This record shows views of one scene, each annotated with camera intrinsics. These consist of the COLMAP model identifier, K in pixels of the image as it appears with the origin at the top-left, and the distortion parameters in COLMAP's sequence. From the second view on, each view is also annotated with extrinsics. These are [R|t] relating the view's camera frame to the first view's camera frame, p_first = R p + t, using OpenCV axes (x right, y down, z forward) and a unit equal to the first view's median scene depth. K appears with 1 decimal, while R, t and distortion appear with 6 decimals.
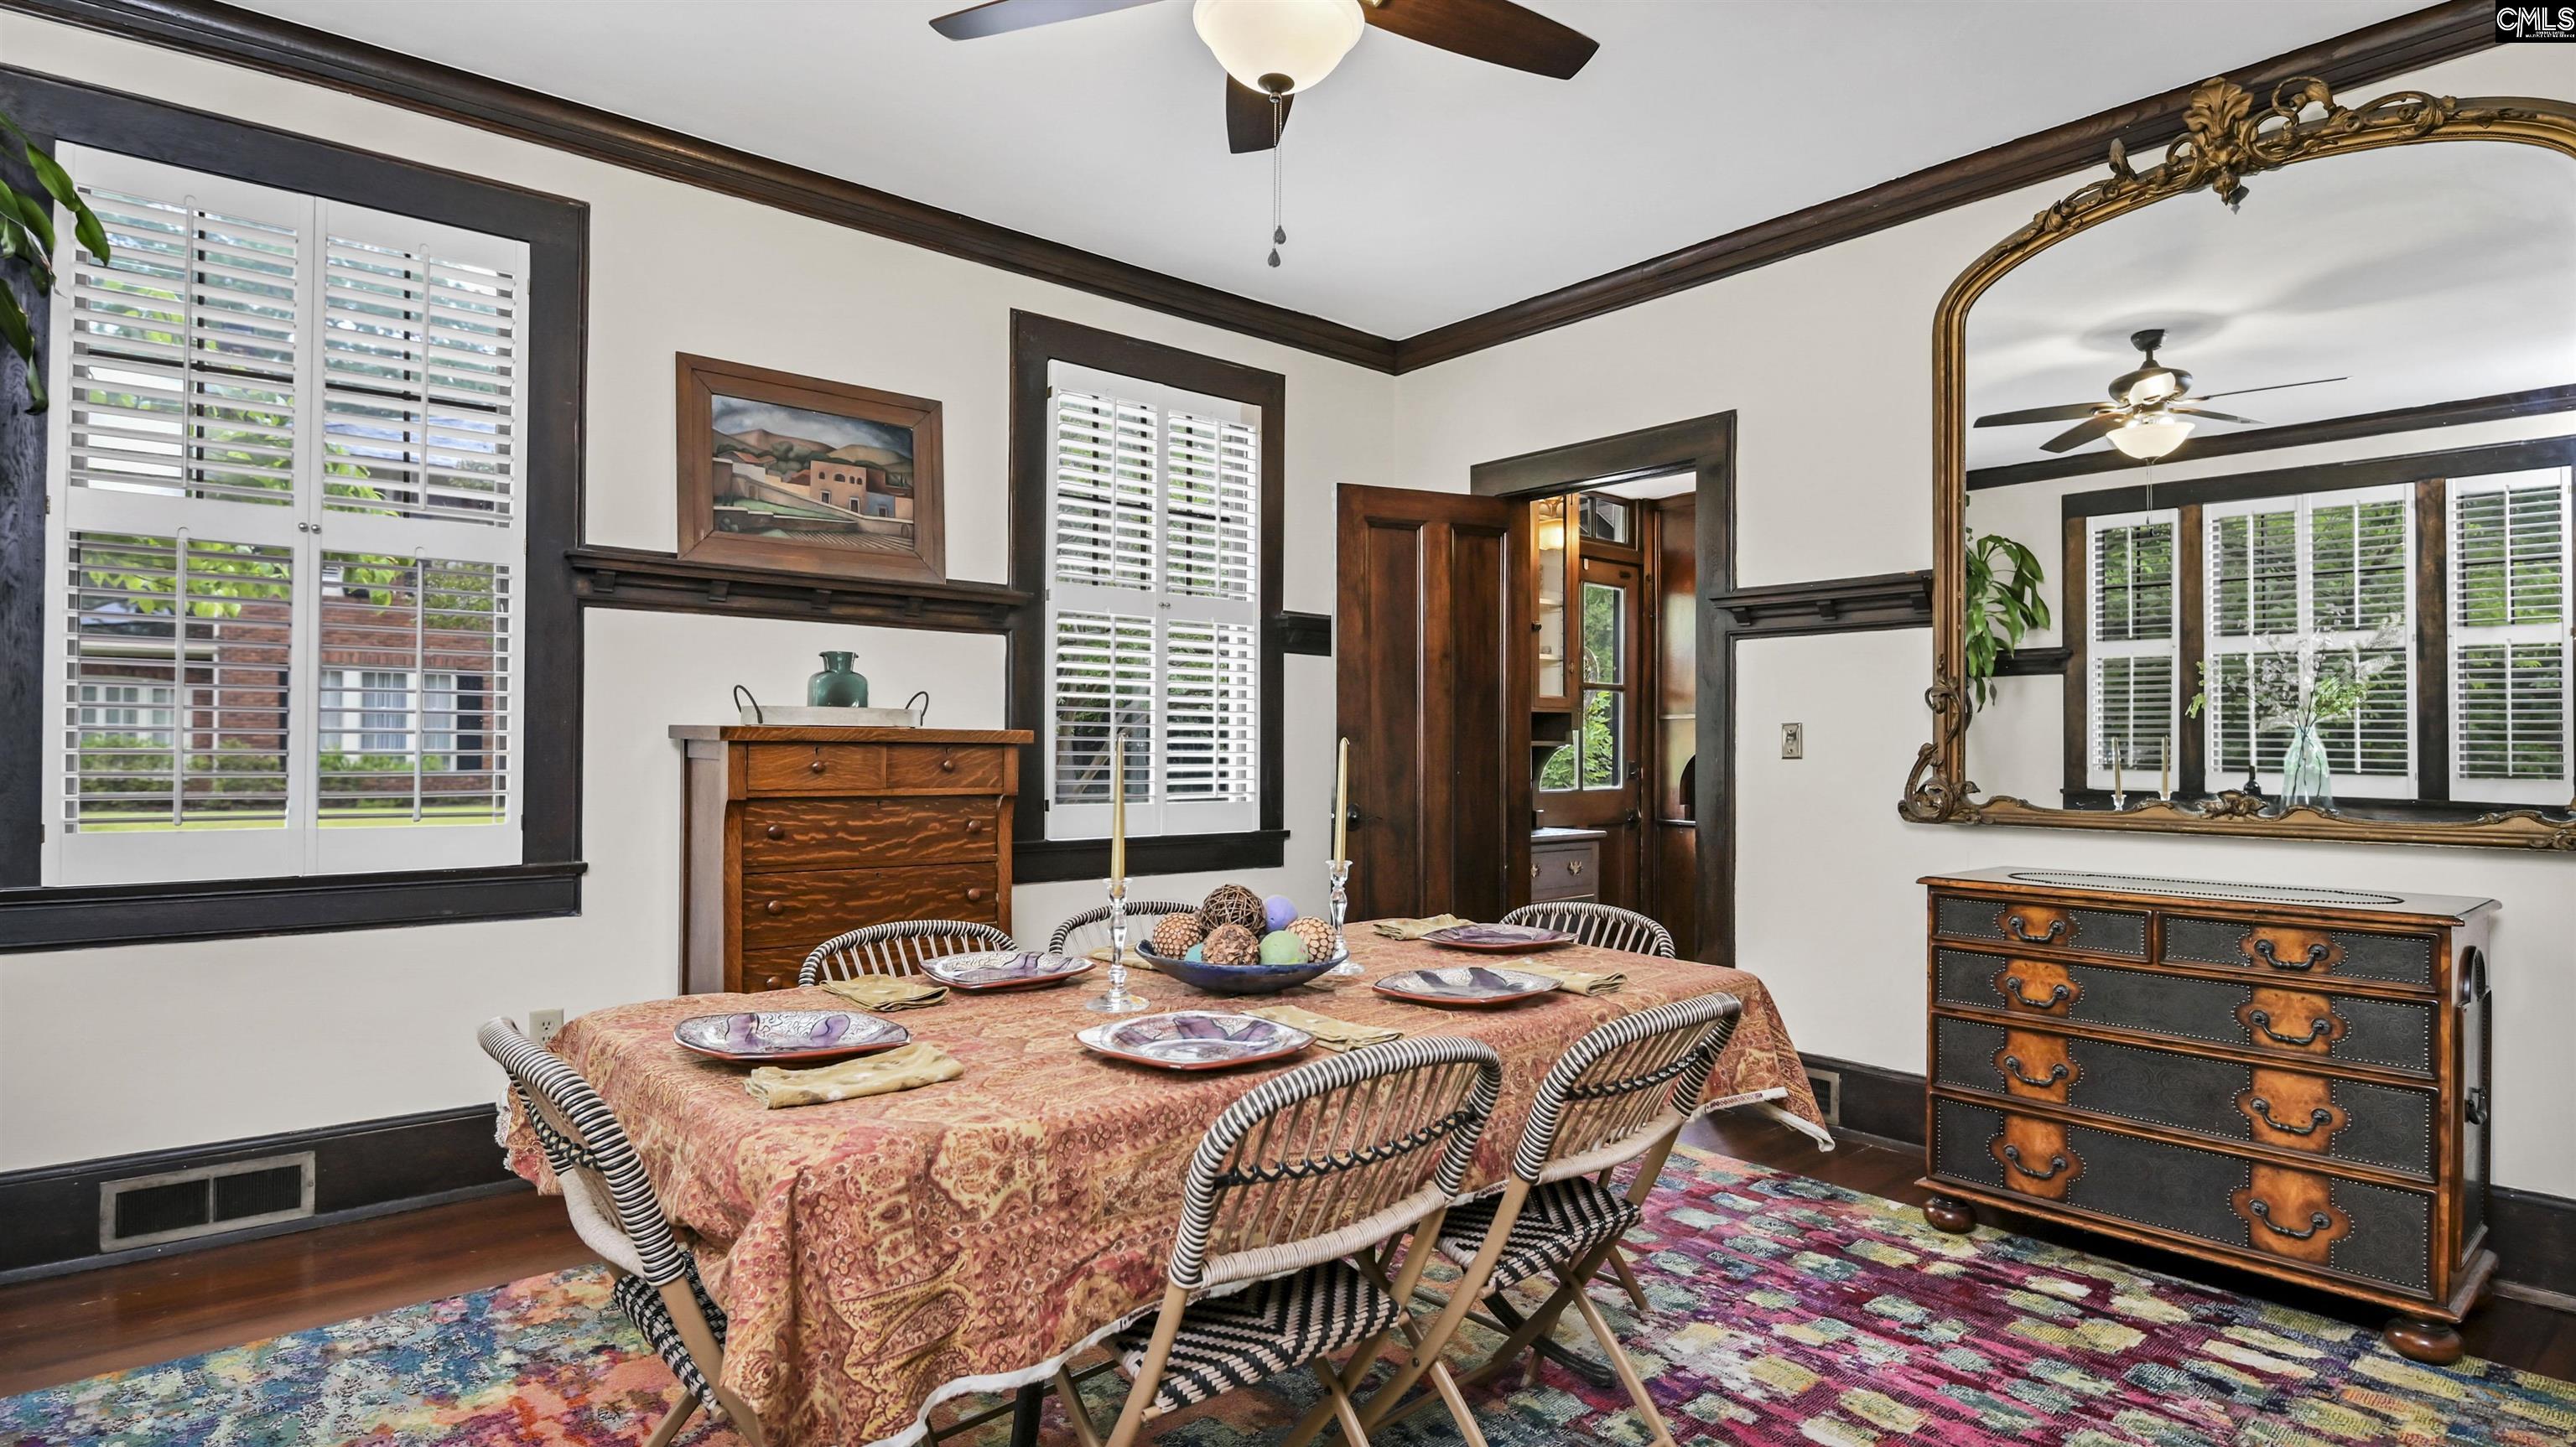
lens RADIAL K [[1297.3, 0, 1274.4], [0, 1297.3, 739.7], [0, 0, 1]] dist [-0.000870, -0.000211]
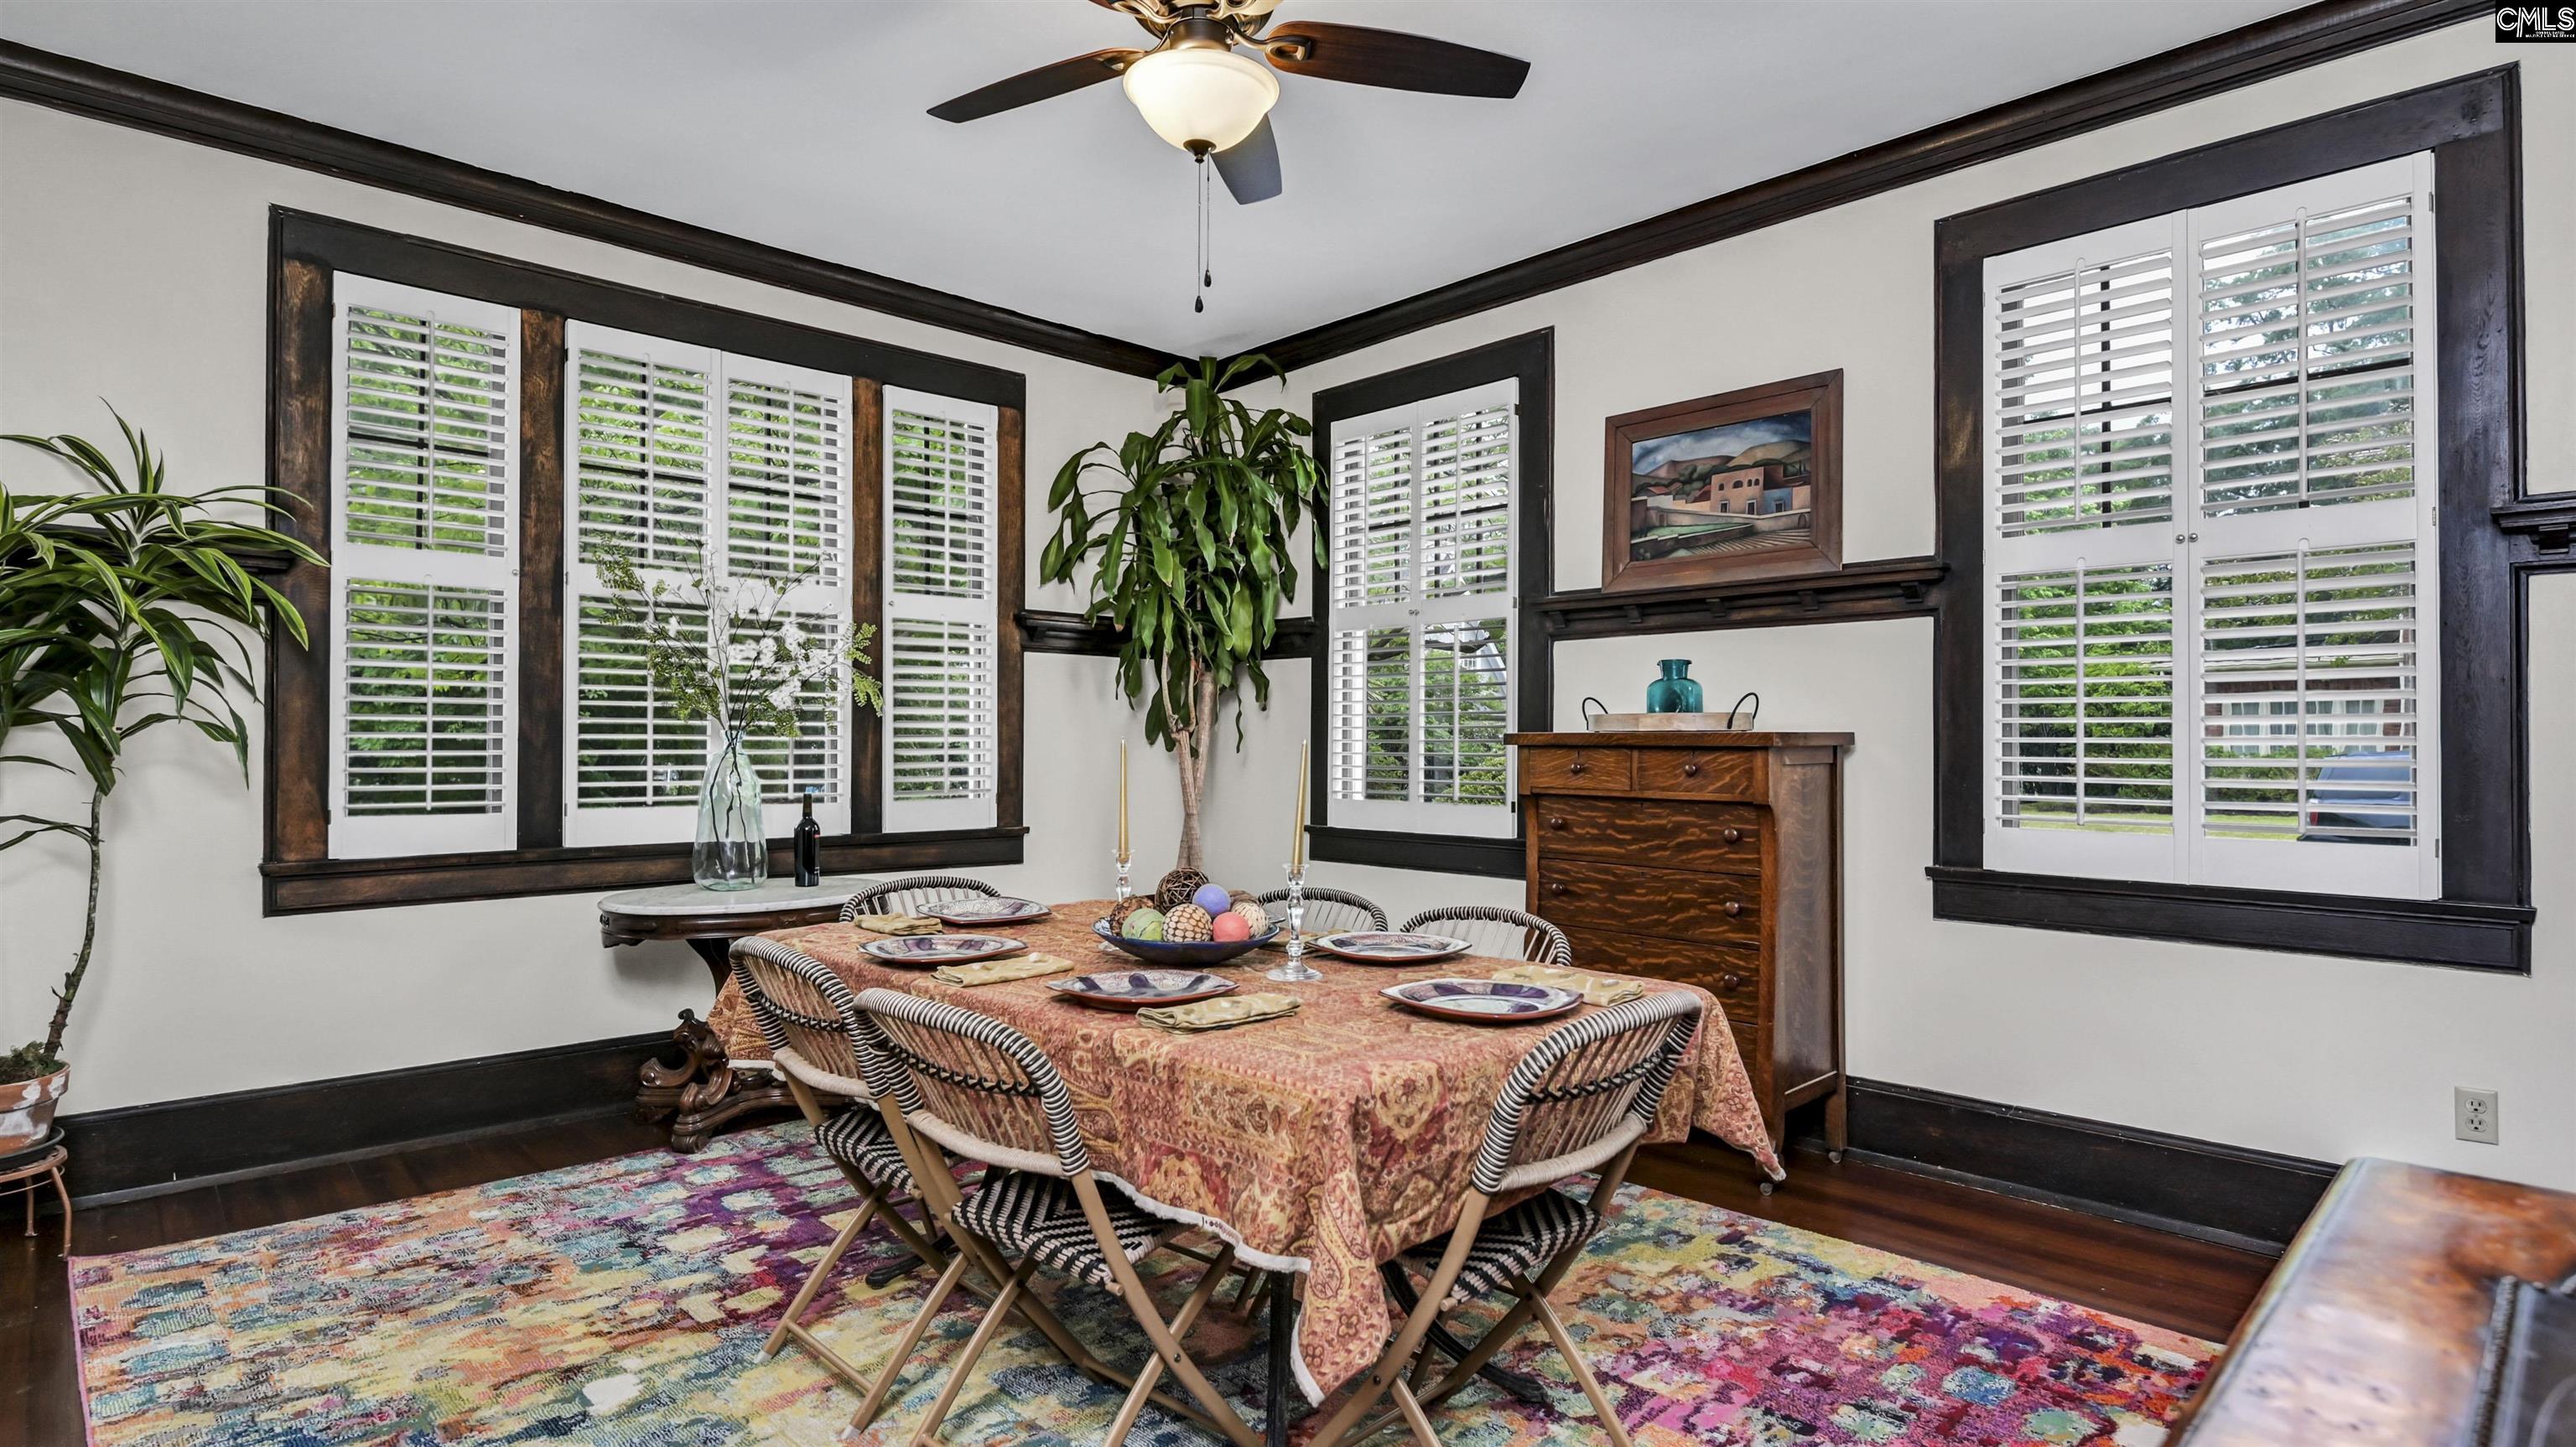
lens RADIAL K [[1304.6, 0, 1288.0], [0, 1304.6, 723.5], [0, 0, 1]] dist [0.001563, 0.000226]
pose [[0.067593, -0.020933, -0.997493, 0.690004], [0.005309, 0.999773, -0.020621, 0.003689], [0.997699, -0.003902, 0.067689, 0.615539]]
